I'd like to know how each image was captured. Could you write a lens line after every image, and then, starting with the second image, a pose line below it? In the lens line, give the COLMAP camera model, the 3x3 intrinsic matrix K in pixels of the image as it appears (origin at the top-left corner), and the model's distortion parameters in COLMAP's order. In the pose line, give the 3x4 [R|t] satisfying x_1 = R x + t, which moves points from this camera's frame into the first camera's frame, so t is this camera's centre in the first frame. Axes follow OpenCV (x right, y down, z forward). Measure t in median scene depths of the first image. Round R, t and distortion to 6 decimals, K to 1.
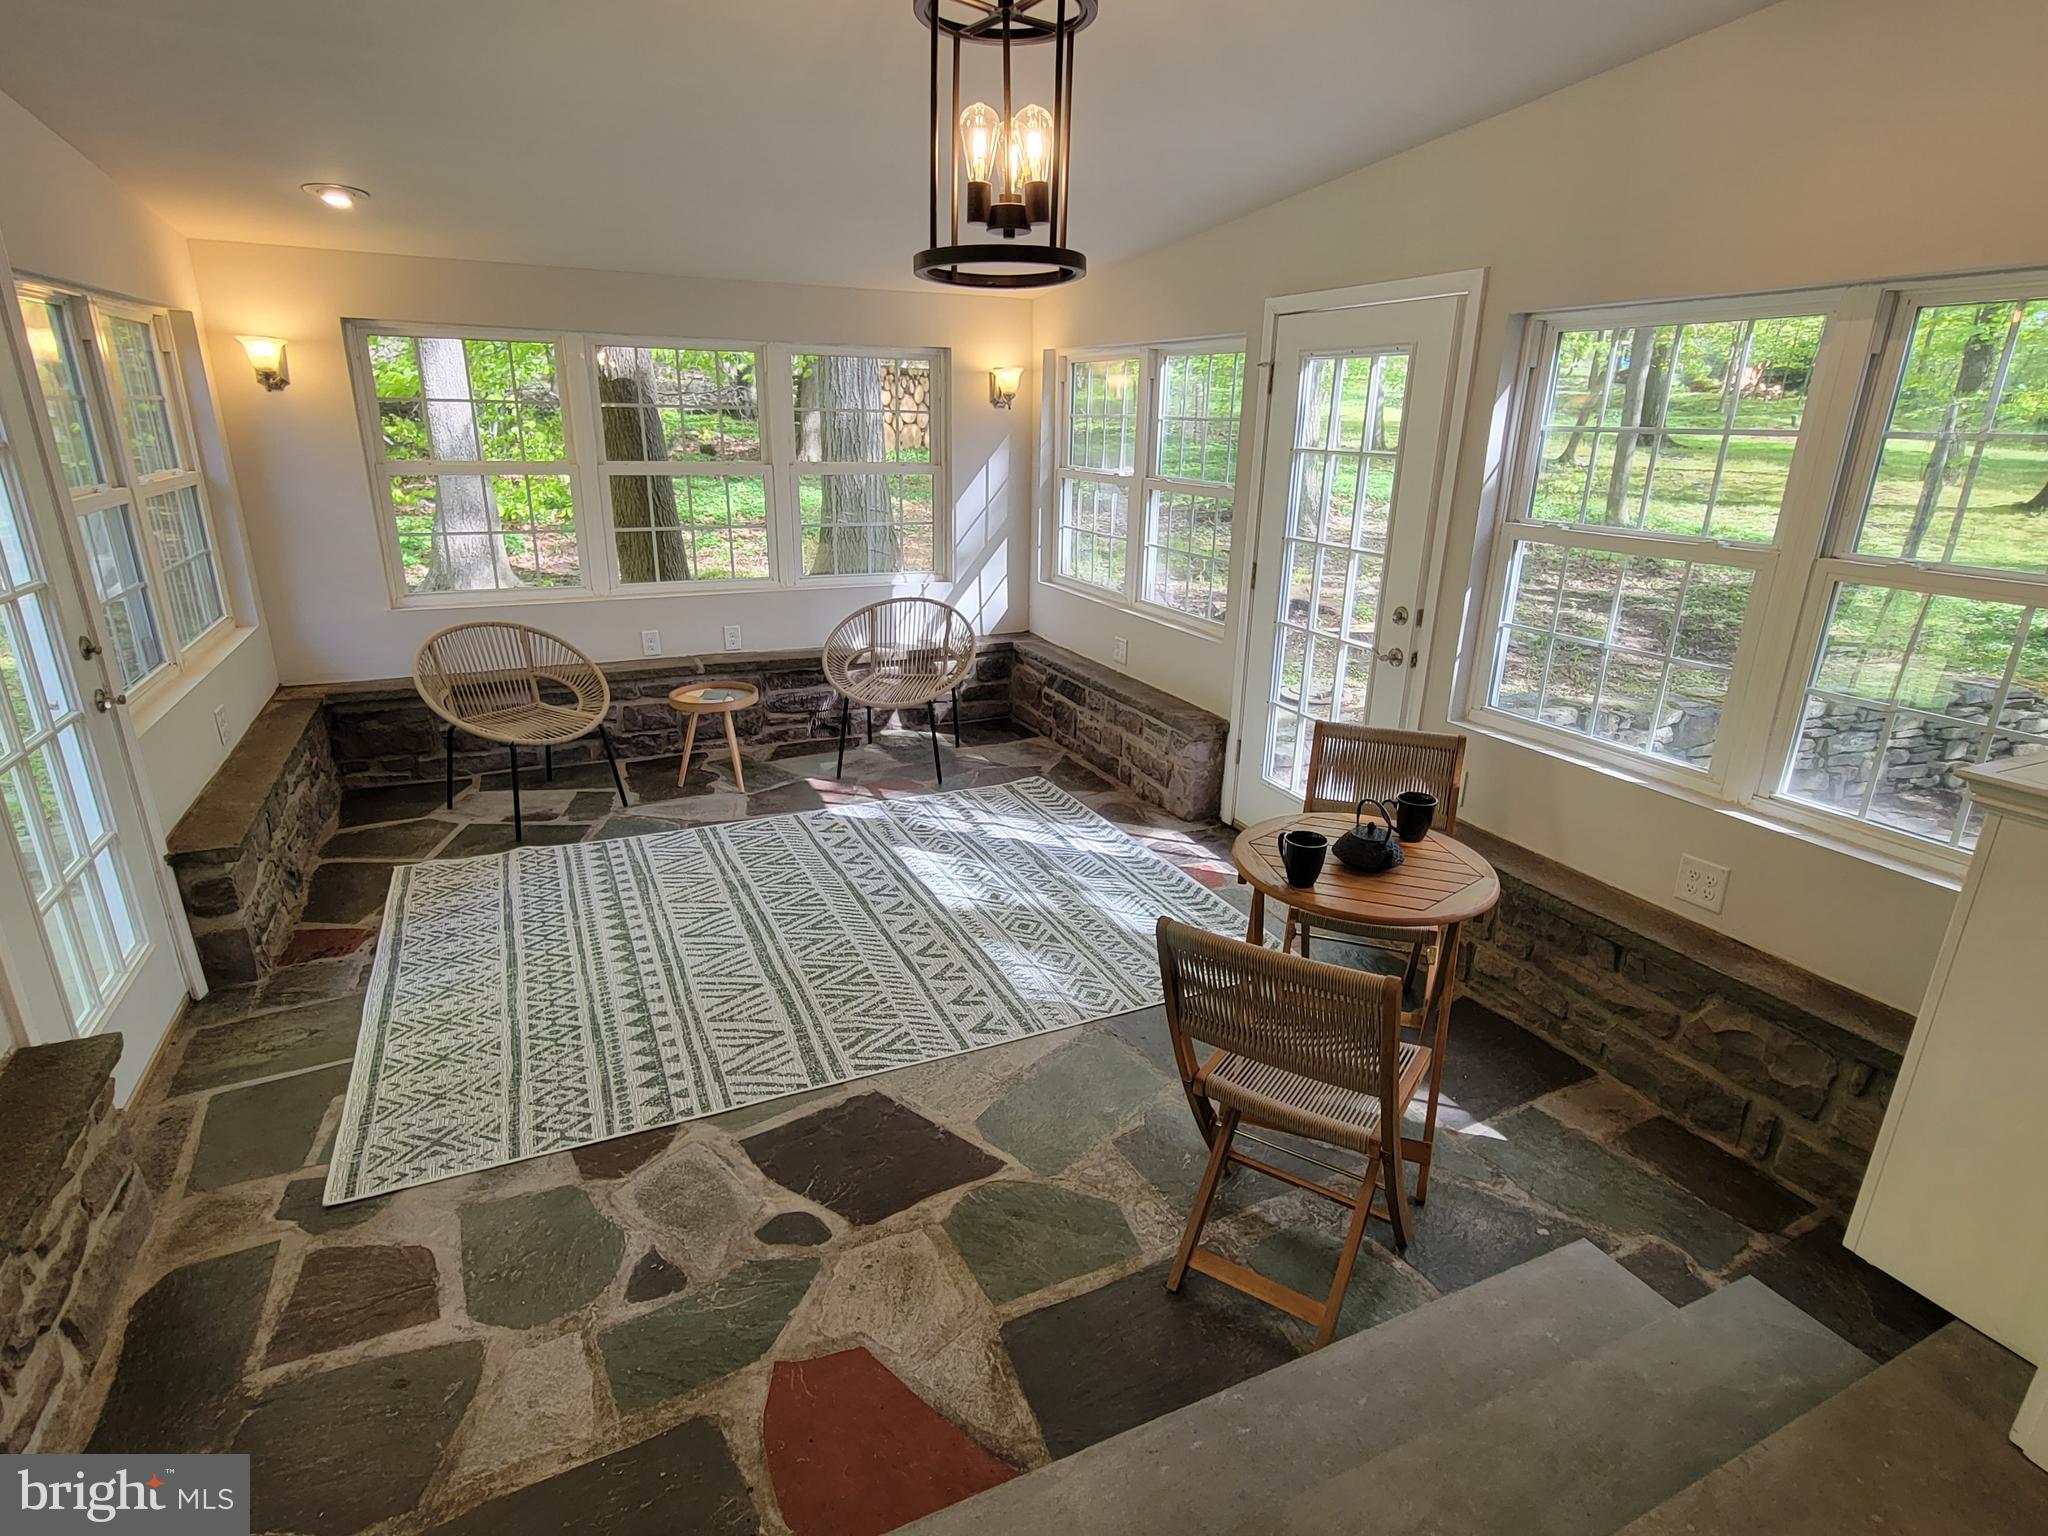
lens RADIAL K [[1073.9, 0, 1037.9], [0, 1073.9, 774.5], [0, 0, 1]] dist [-0.003761, 0.000314]
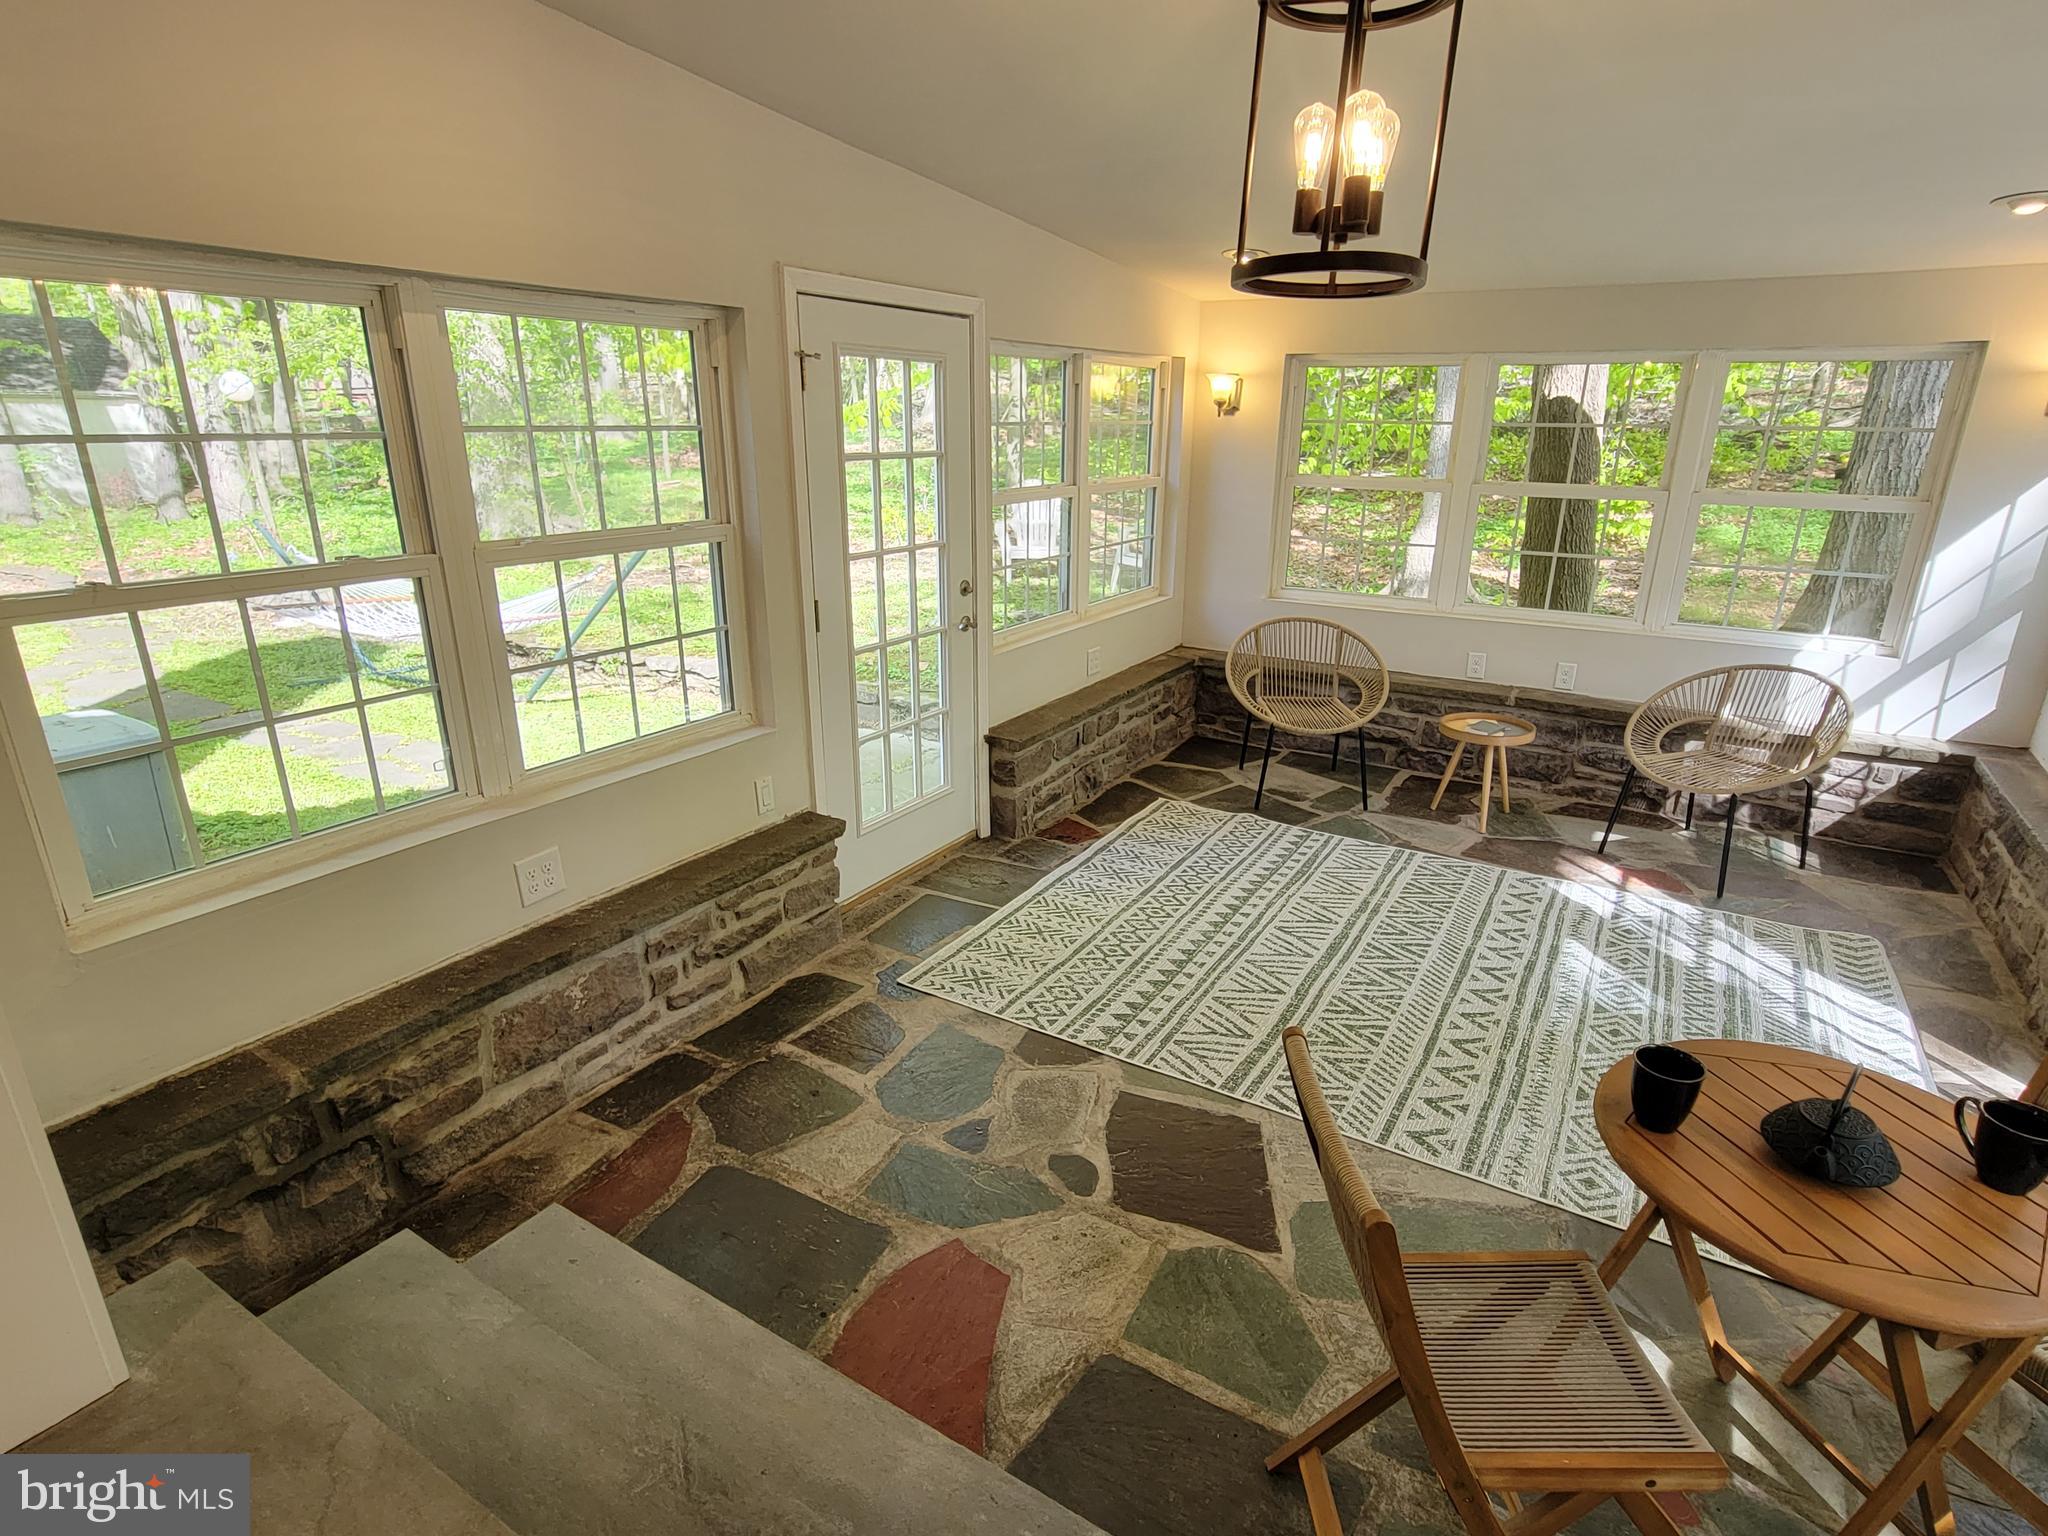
lens RADIAL K [[1073.9, 0, 1031.5], [0, 1073.9, 772.2], [0, 0, 1]] dist [-0.003761, 0.000314]
pose [[0.542607, 0.250536, -0.801754, 0.307786], [-0.264643, 0.956864, 0.119902, -0.051785], [0.797209, 0.147119, 0.585503, 0.150958]]
